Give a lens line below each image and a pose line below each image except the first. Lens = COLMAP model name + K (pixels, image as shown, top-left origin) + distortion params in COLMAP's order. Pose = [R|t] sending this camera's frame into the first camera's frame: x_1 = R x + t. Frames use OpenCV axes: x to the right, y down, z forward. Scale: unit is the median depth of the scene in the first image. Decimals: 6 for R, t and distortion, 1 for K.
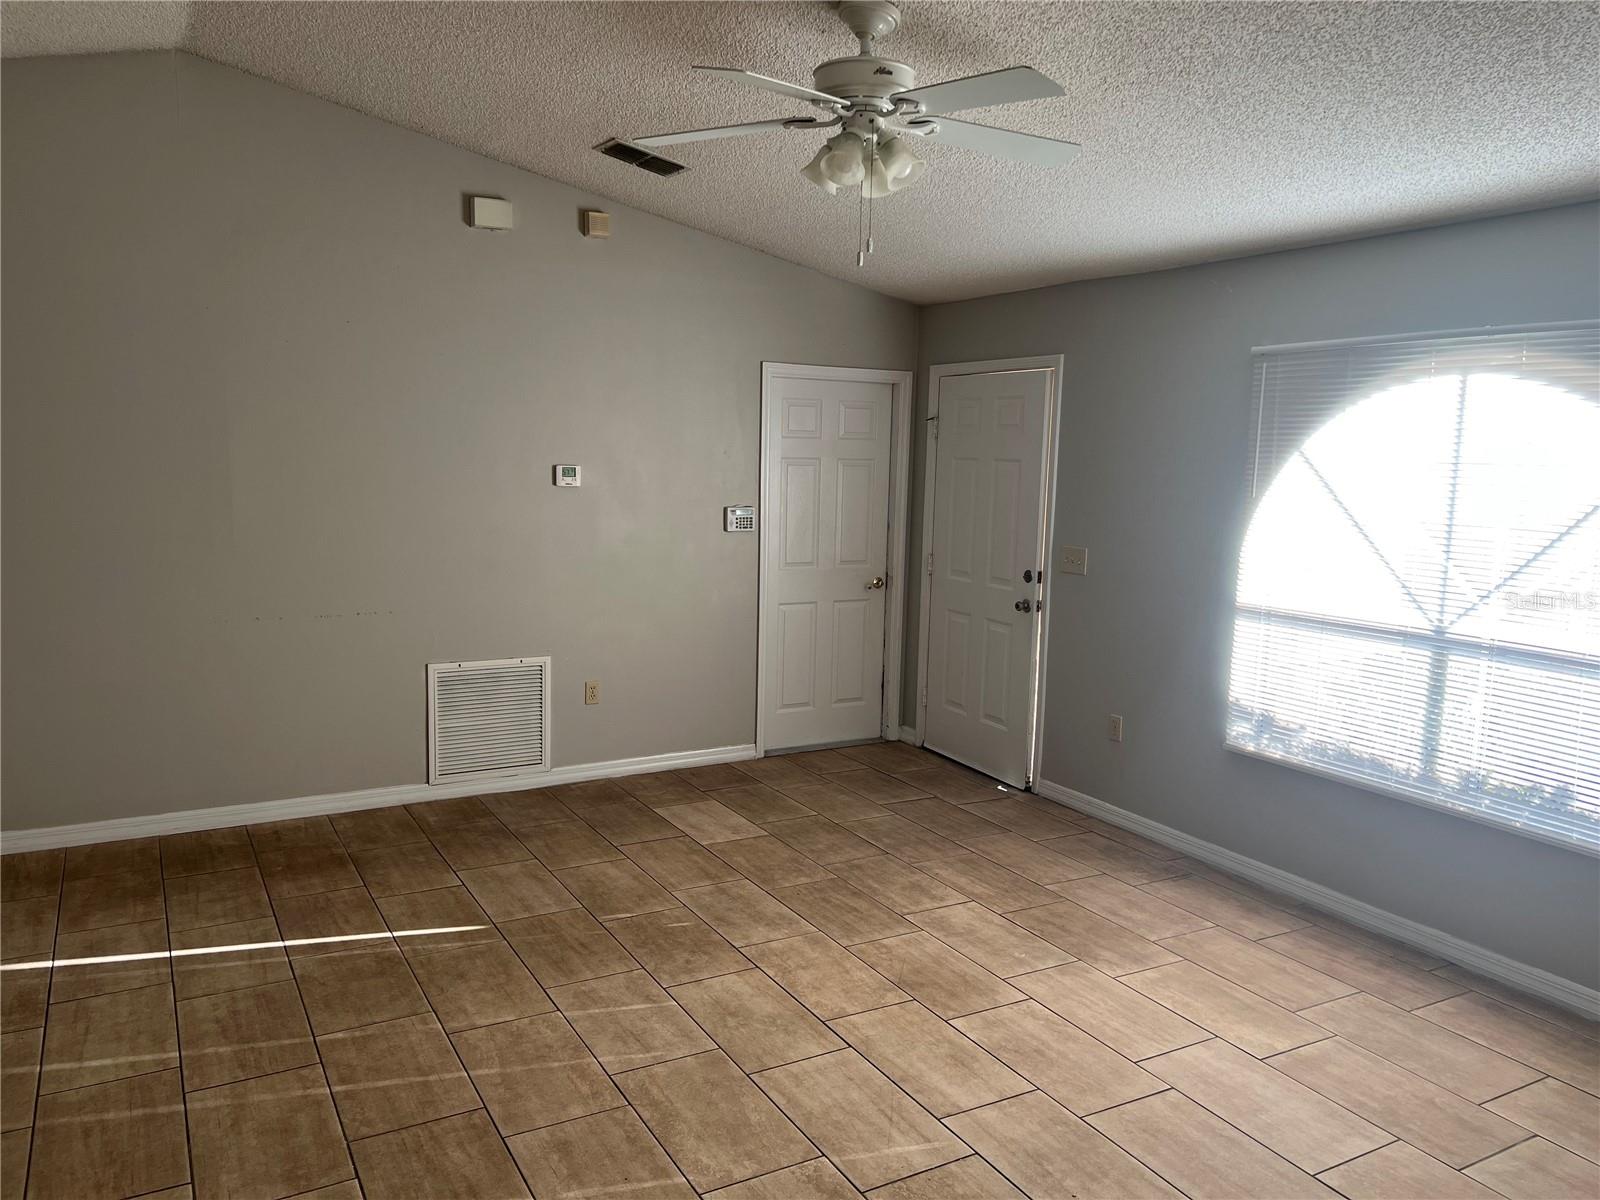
lens RADIAL K [[1208.1, 0, 800.7], [0, 1208.1, 599.9], [0, 0, 1]] dist [0.001247, -0.009345]
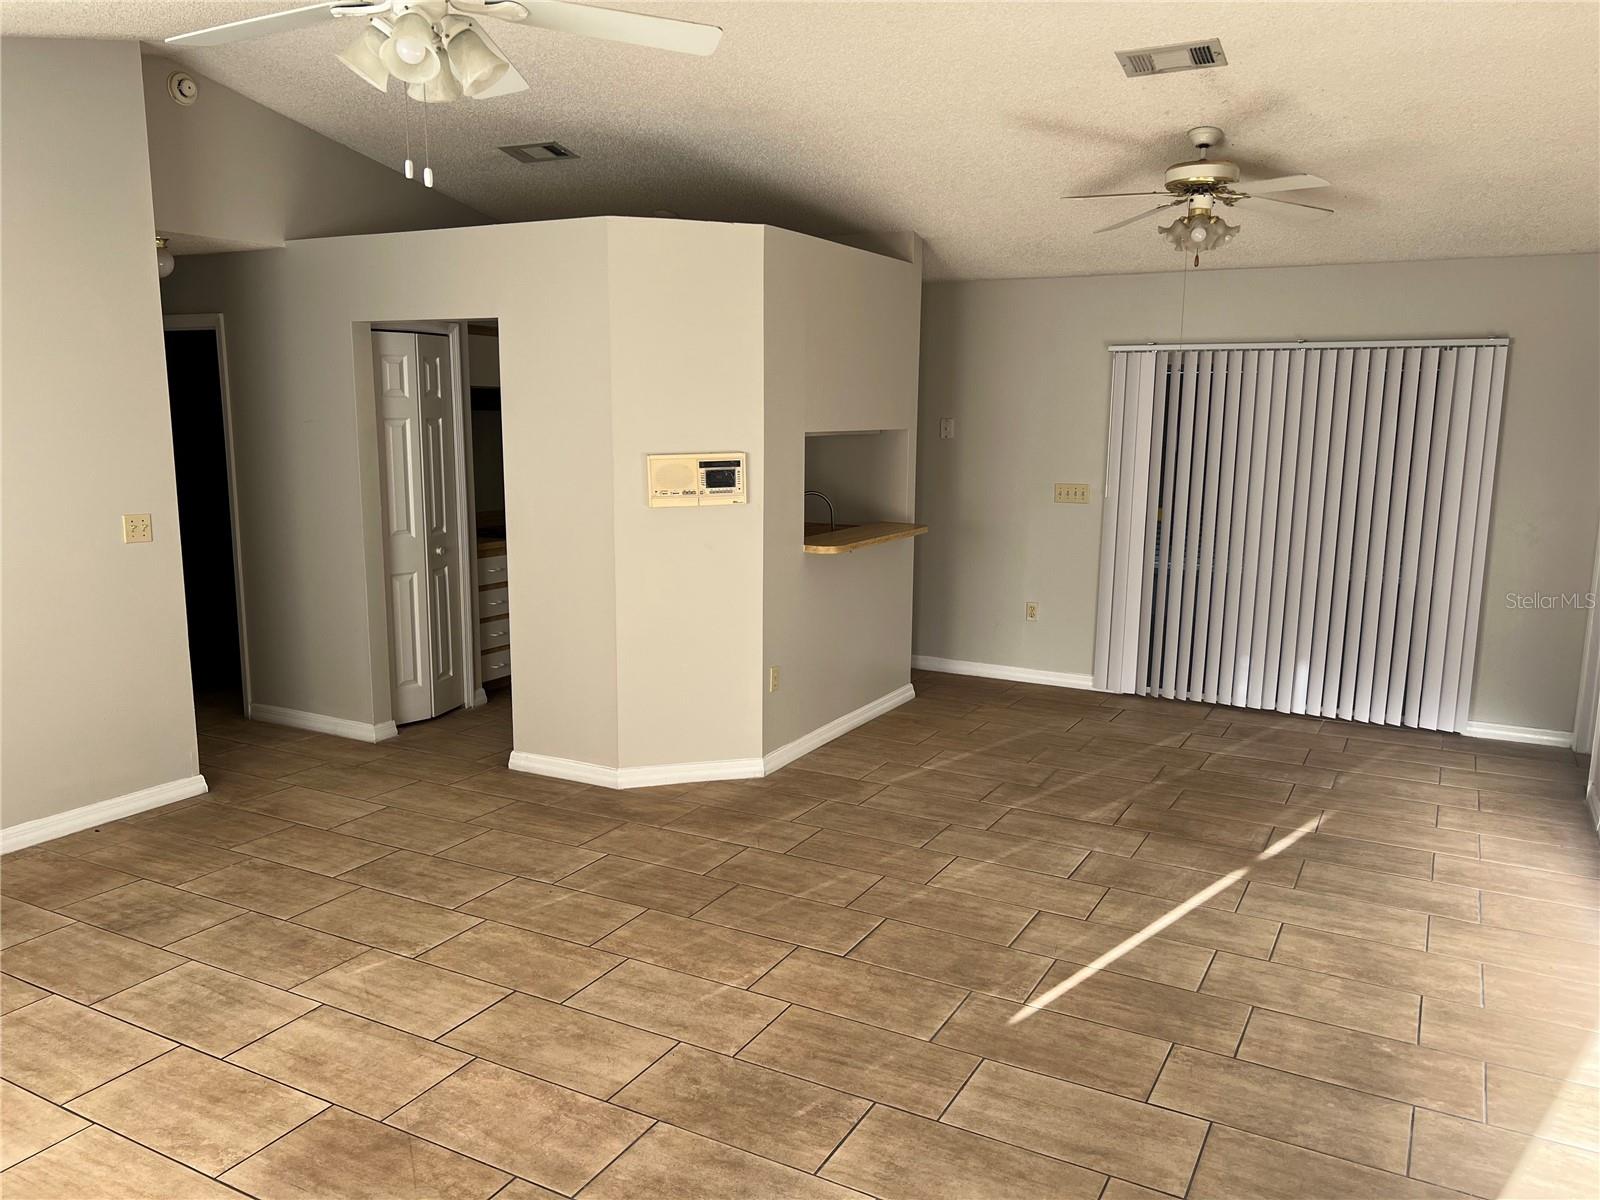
lens RADIAL K [[1208.1, 0, 799.2], [0, 1208.1, 604.0], [0, 0, 1]] dist [0.001247, -0.009345]
pose [[-0.845083, 0.059447, -0.531320, 0.282151], [-0.097152, 0.960178, 0.261955, -0.236572], [0.525734, 0.272993, -0.805654, 1.822565]]
